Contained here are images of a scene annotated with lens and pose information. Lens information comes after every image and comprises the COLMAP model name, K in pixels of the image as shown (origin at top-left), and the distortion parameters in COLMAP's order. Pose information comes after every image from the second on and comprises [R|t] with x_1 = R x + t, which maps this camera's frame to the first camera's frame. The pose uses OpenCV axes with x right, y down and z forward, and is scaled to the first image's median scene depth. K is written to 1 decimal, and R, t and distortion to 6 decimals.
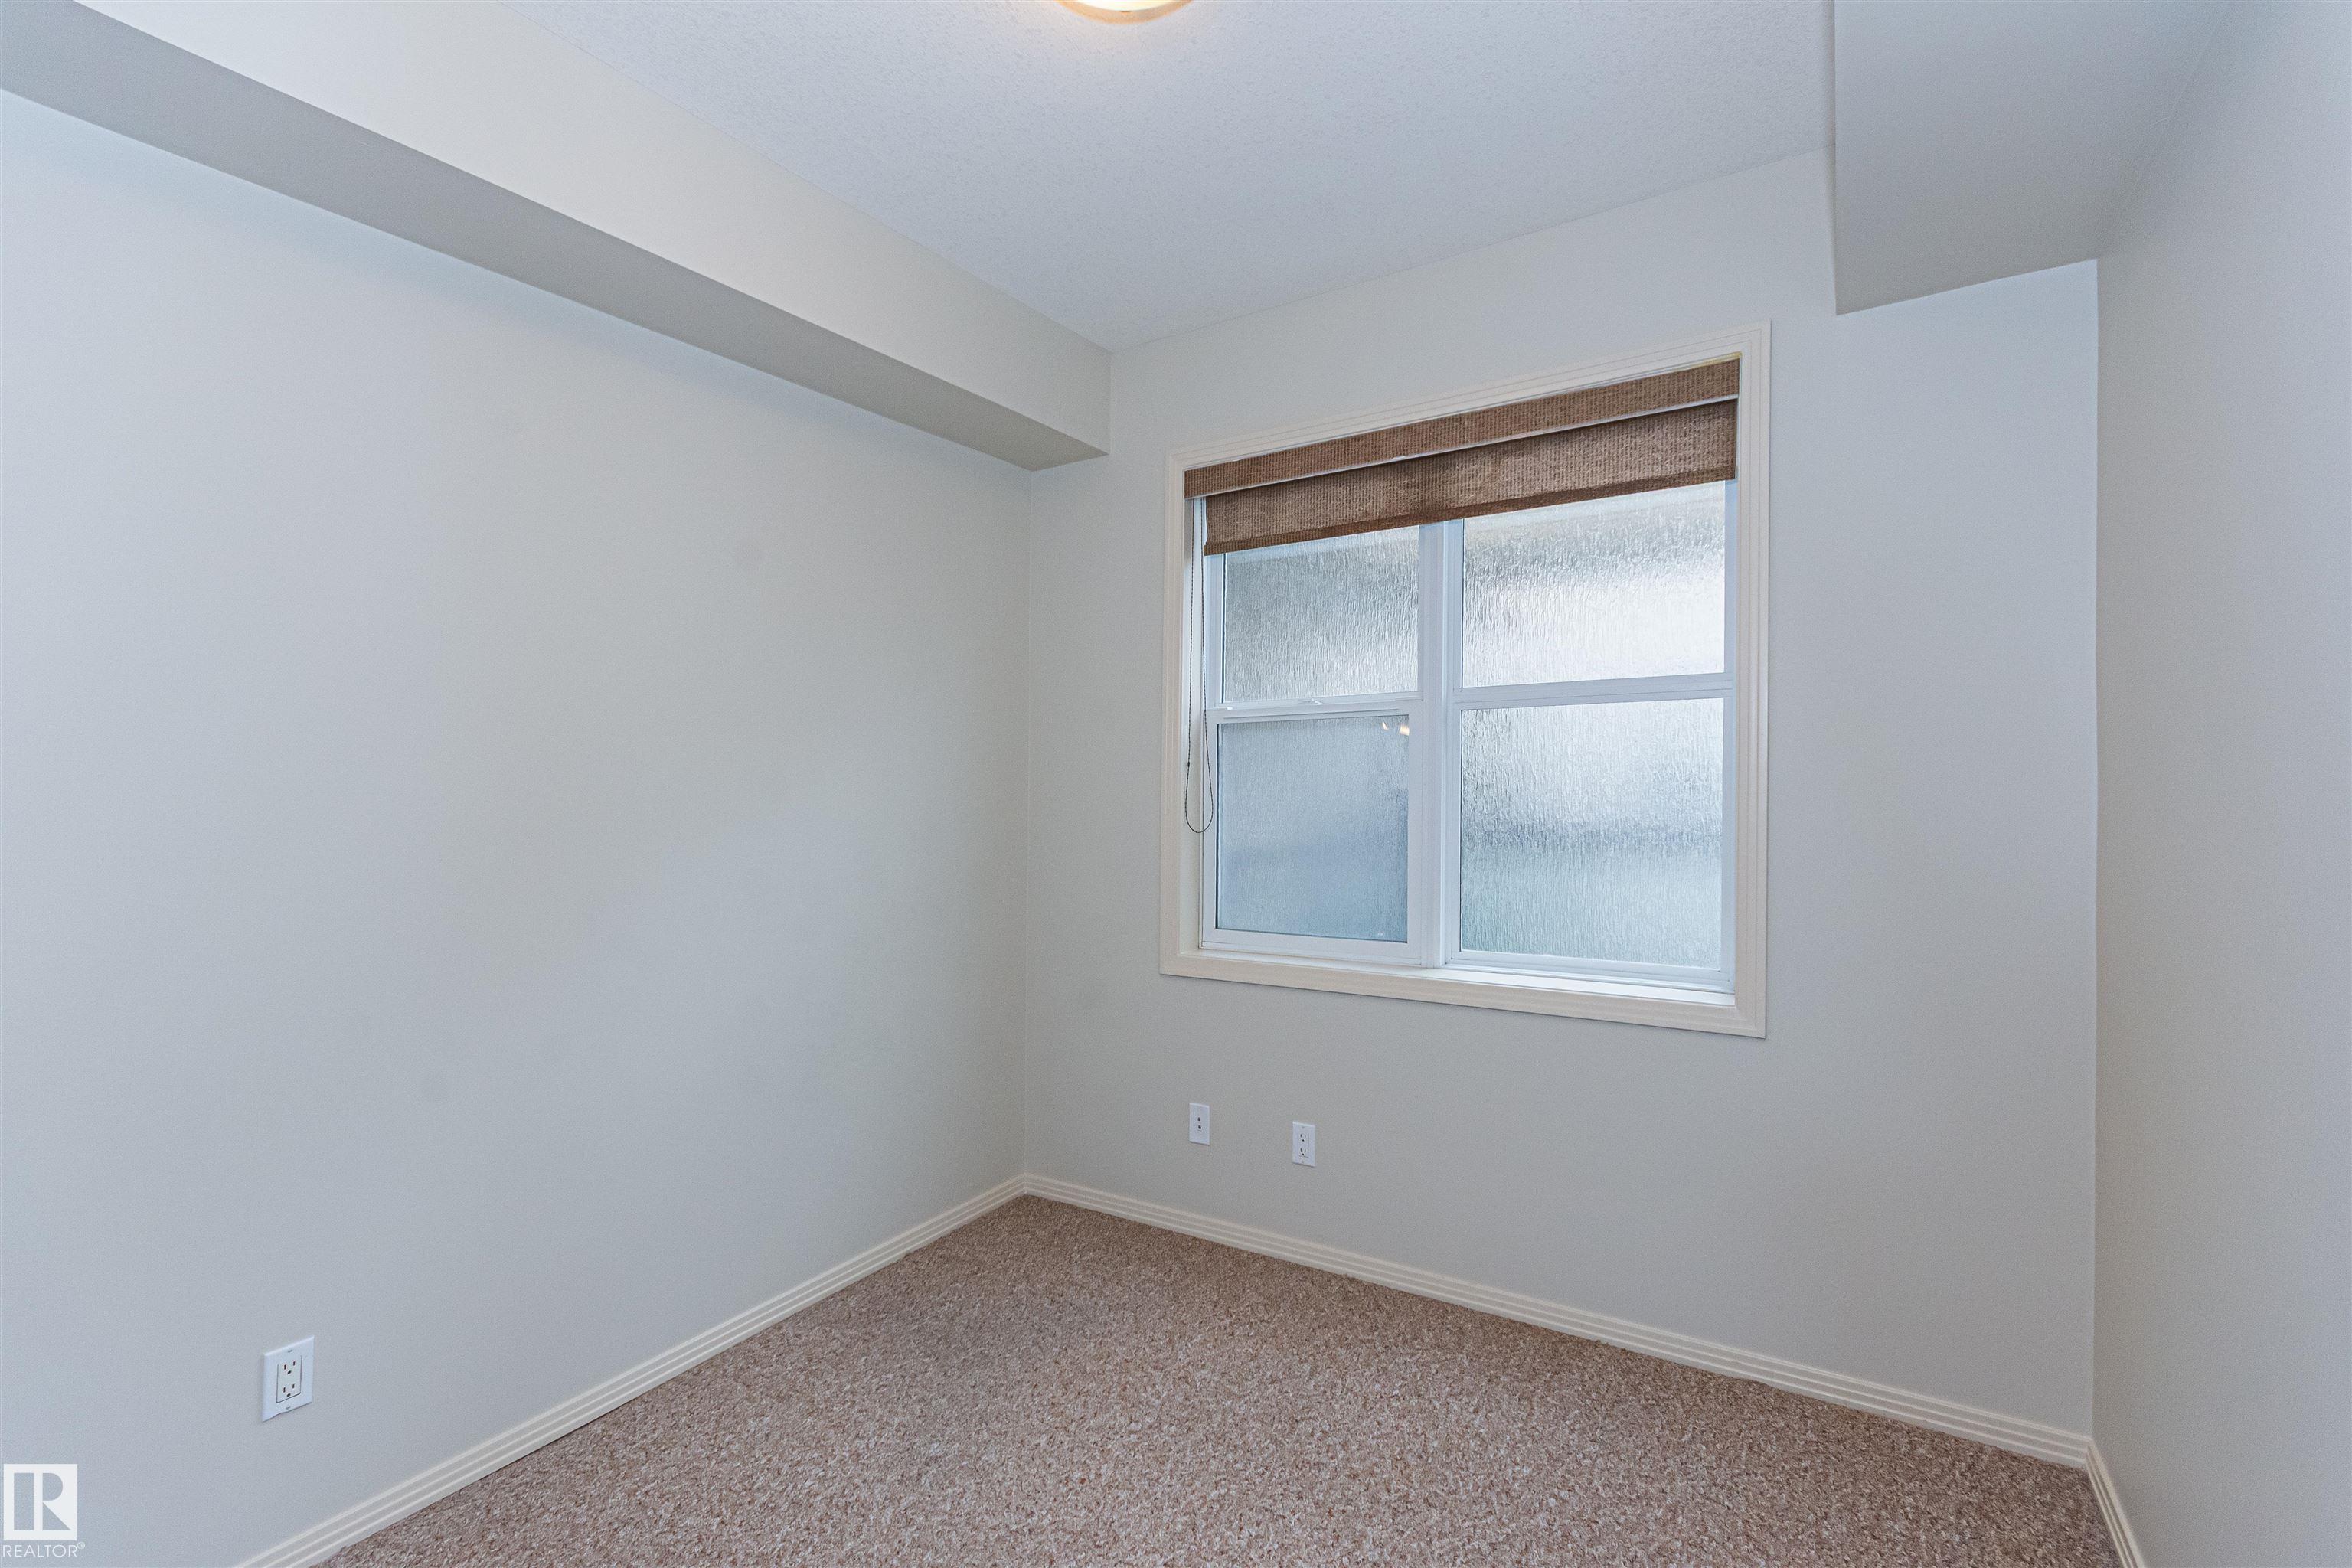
lens RADIAL K [[1048.0, 0, 1170.0], [0, 1048.0, 748.2], [0, 0, 1]] dist [-0.001077, 0.000306]
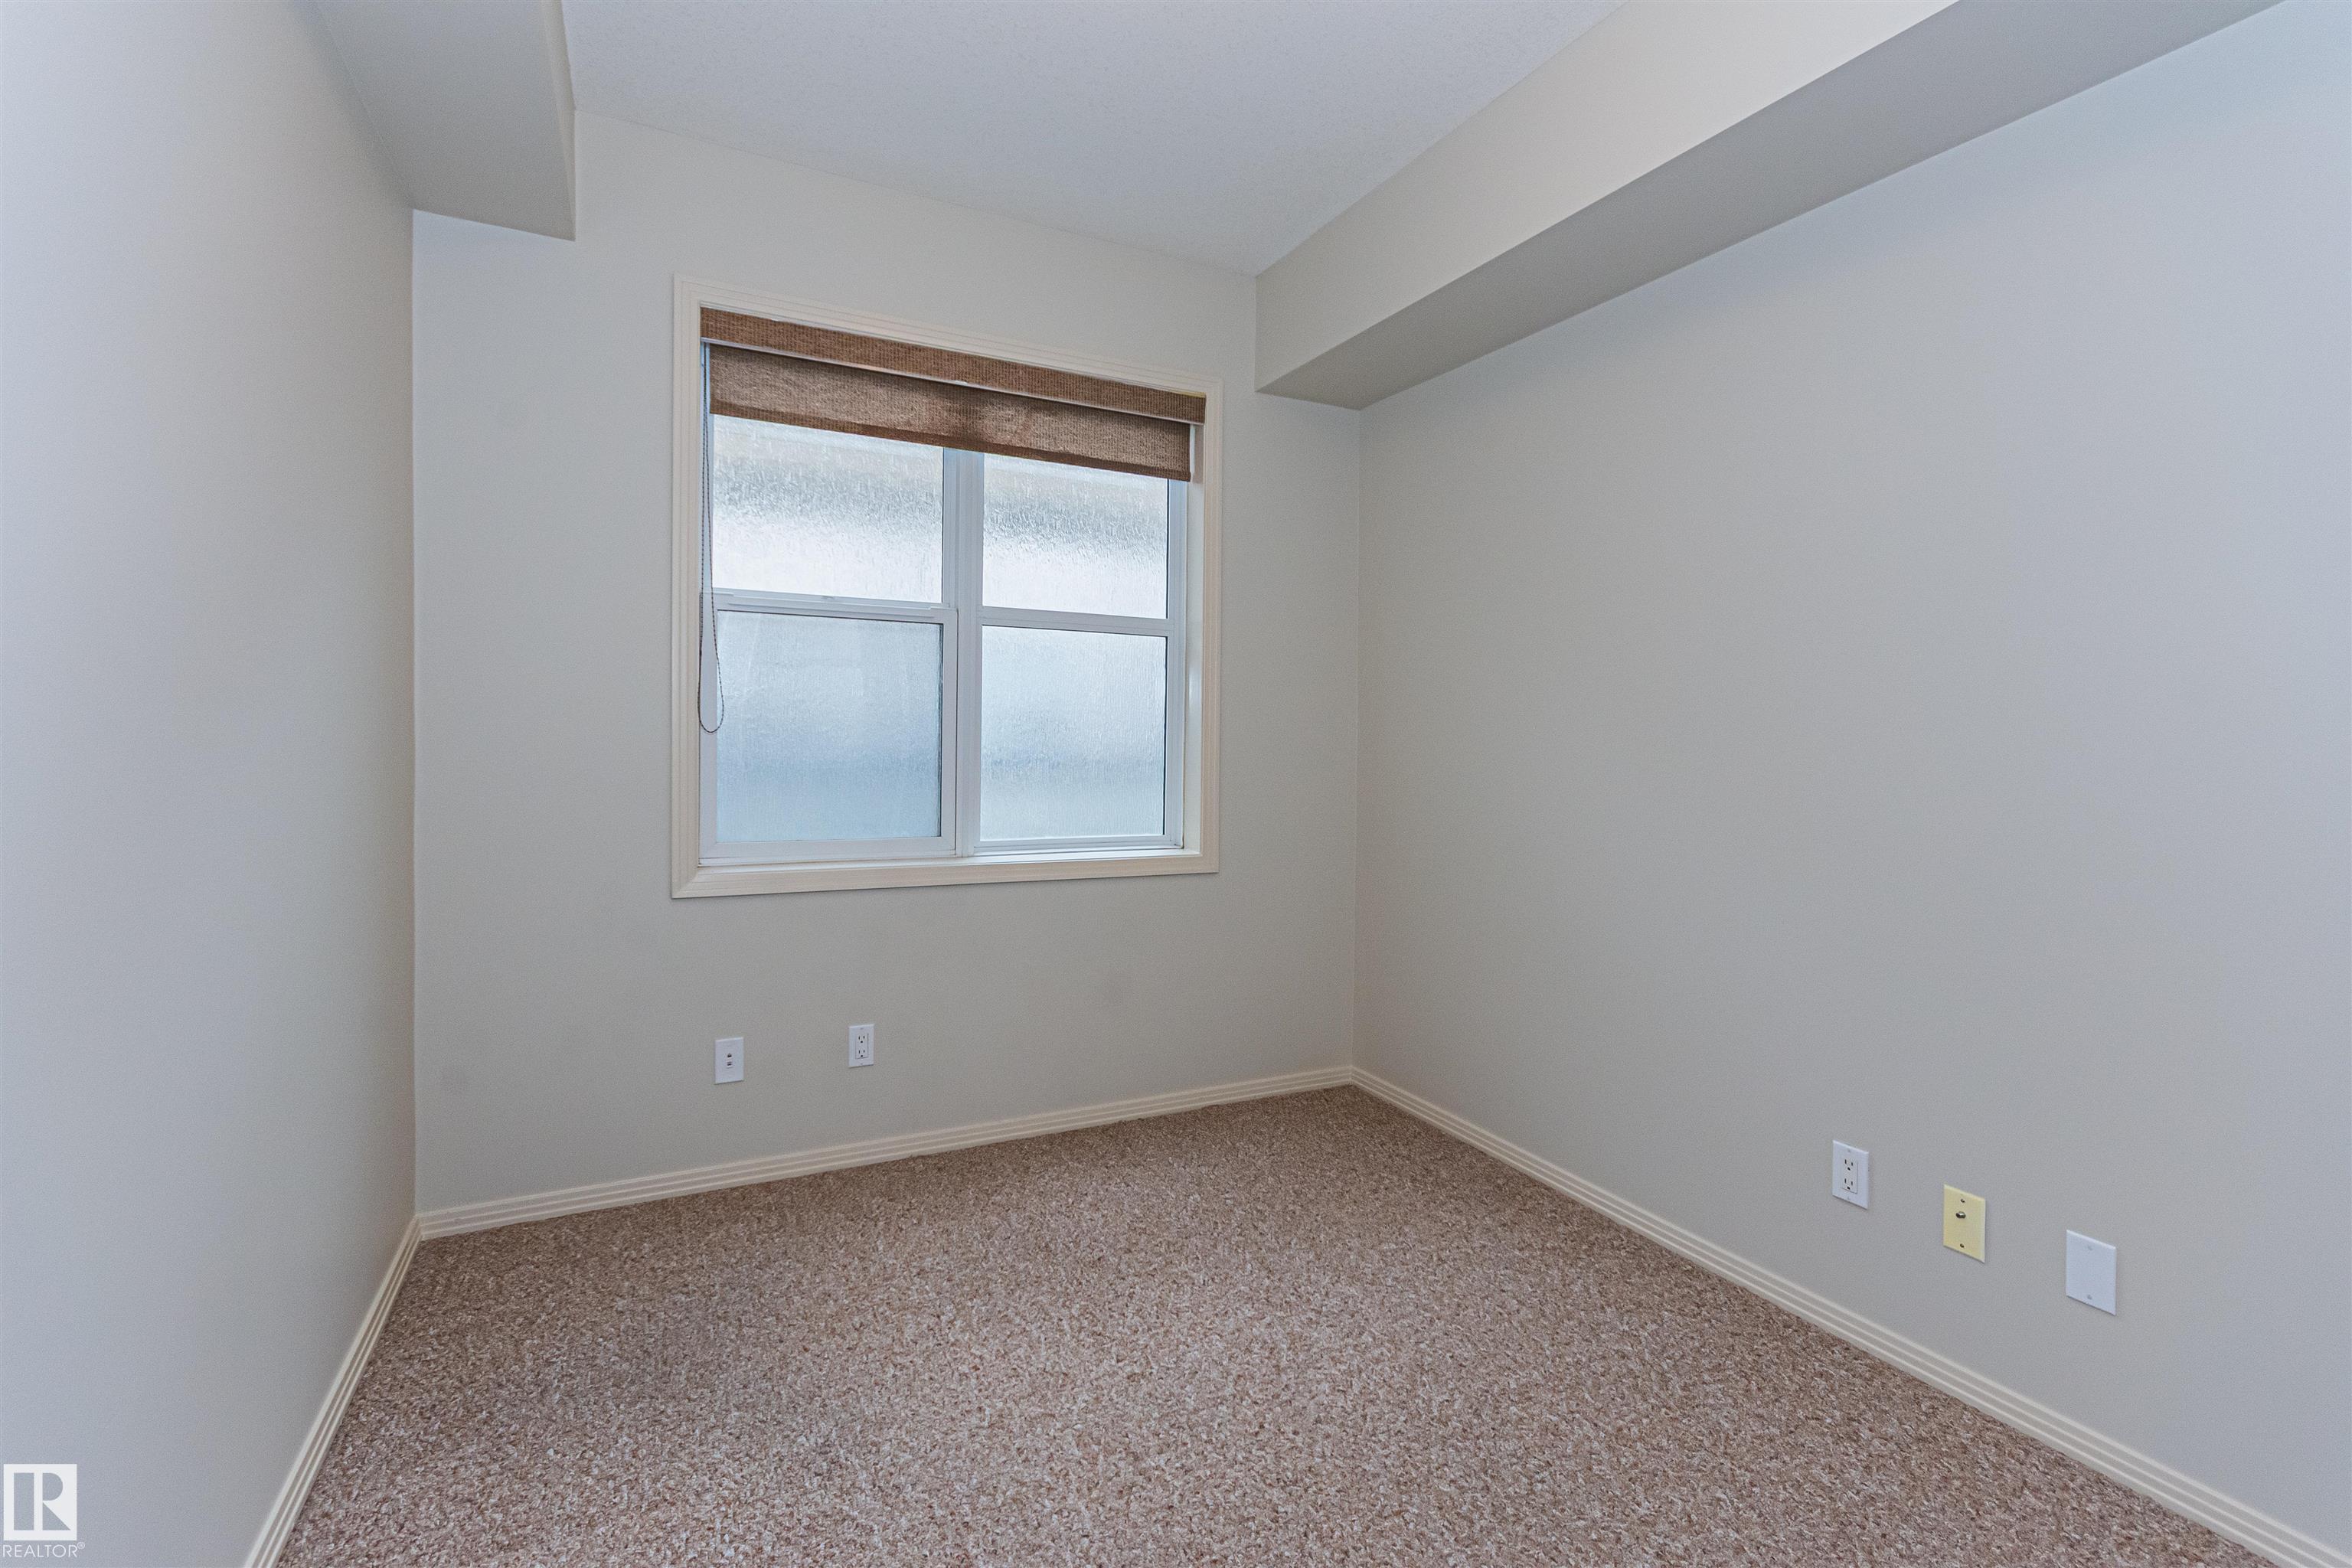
lens RADIAL K [[1048.0, 0, 1170.0], [0, 1048.0, 748.2], [0, 0, 1]] dist [-0.001077, 0.000306]
pose [[0.504348, 0.014228, 0.863383, -0.606349], [-0.044914, 0.998943, 0.009775, 0.076351], [-0.862332, -0.043708, 0.504454, 0.272339]]
